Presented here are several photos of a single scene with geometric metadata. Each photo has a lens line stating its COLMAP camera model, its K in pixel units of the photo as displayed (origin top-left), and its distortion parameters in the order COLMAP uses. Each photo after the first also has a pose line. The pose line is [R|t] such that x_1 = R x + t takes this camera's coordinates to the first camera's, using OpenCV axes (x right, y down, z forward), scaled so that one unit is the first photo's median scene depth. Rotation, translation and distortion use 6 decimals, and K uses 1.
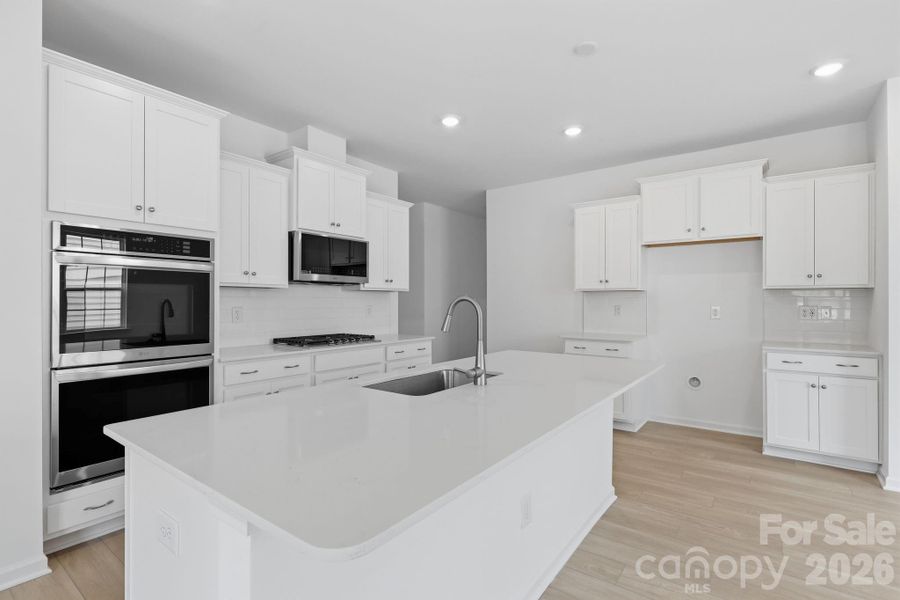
lens RADIAL K [[419.7, 0, 455.7], [0, 419.7, 299.8], [0, 0, 1]] dist [0.000863, -0.000075]
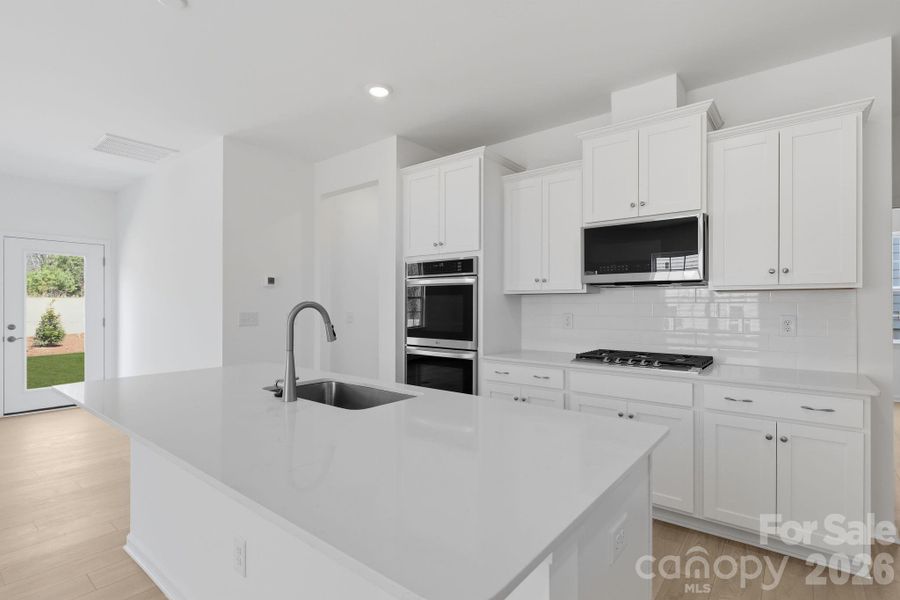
lens RADIAL K [[432.1, 0, 449.1], [0, 432.1, 306.6], [0, 0, 1]] dist [-0.001954, -0.000462]
pose [[-0.040647, -0.004974, -0.999161, 0.672590], [-0.000084, 0.999988, -0.004975, 0.007302], [0.999174, -0.000119, -0.040647, 0.962437]]
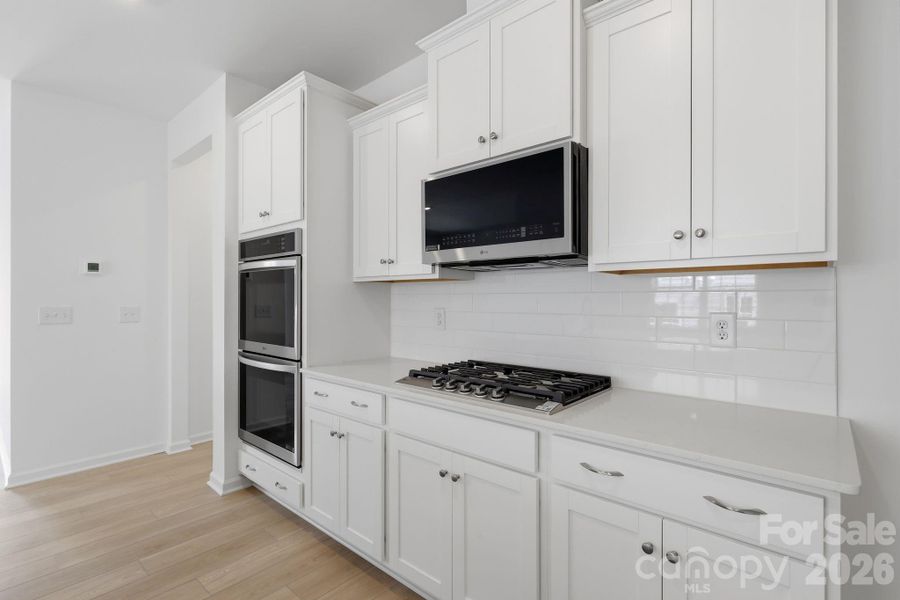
lens RADIAL K [[419.7, 0, 455.7], [0, 419.7, 299.8], [0, 0, 1]] dist [0.000863, -0.000075]
pose [[-0.080138, -0.006111, -0.996765, 0.257054], [0.000906, 0.999980, -0.006204, 0.008318], [0.996783, -0.001400, -0.080131, 1.379931]]
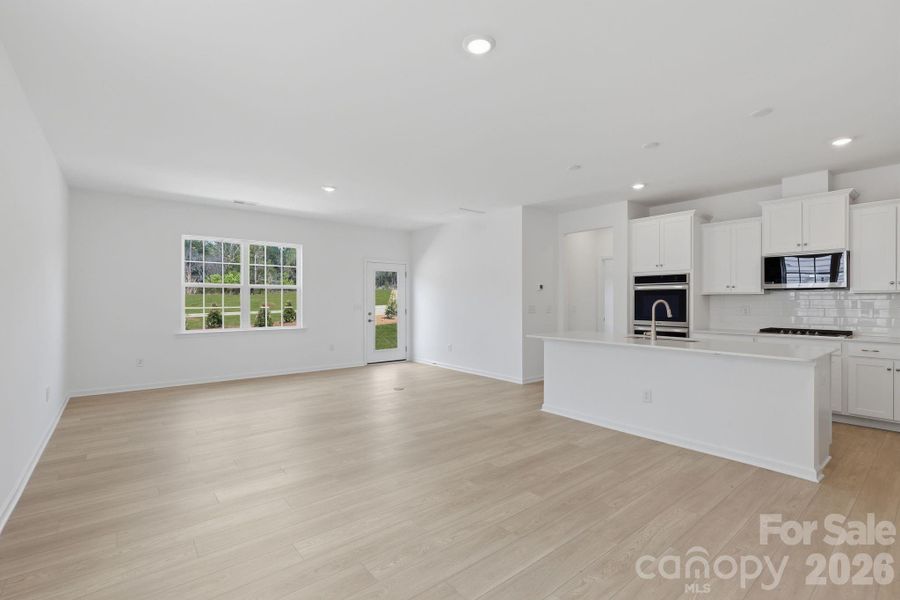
lens RADIAL K [[401.4, 0, 451.1], [0, 401.4, 301.6], [0, 0, 1]] dist [-0.003523, -0.000610]
pose [[-0.253091, -0.007849, -0.967411, 1.653084], [-0.002655, 0.999969, -0.007418, 0.016583], [0.967439, 0.000691, -0.253104, 0.352018]]
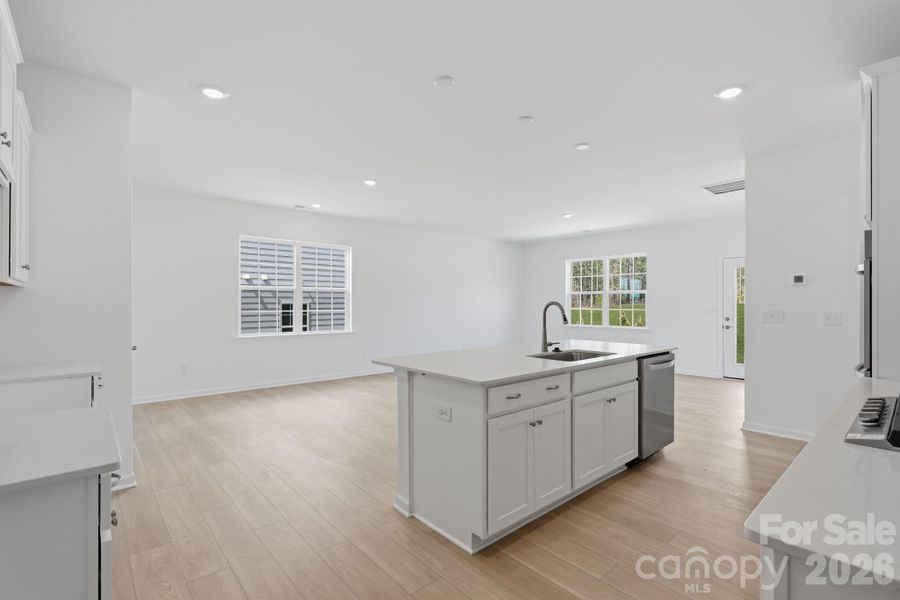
lens RADIAL K [[419.7, 0, 455.7], [0, 419.7, 299.8], [0, 0, 1]] dist [0.000863, -0.000075]
pose [[-0.979072, -0.006330, 0.203414, 0.032507], [-0.008681, 0.999905, -0.010669, 0.008566], [-0.203328, -0.012212, -0.979035, 1.946907]]
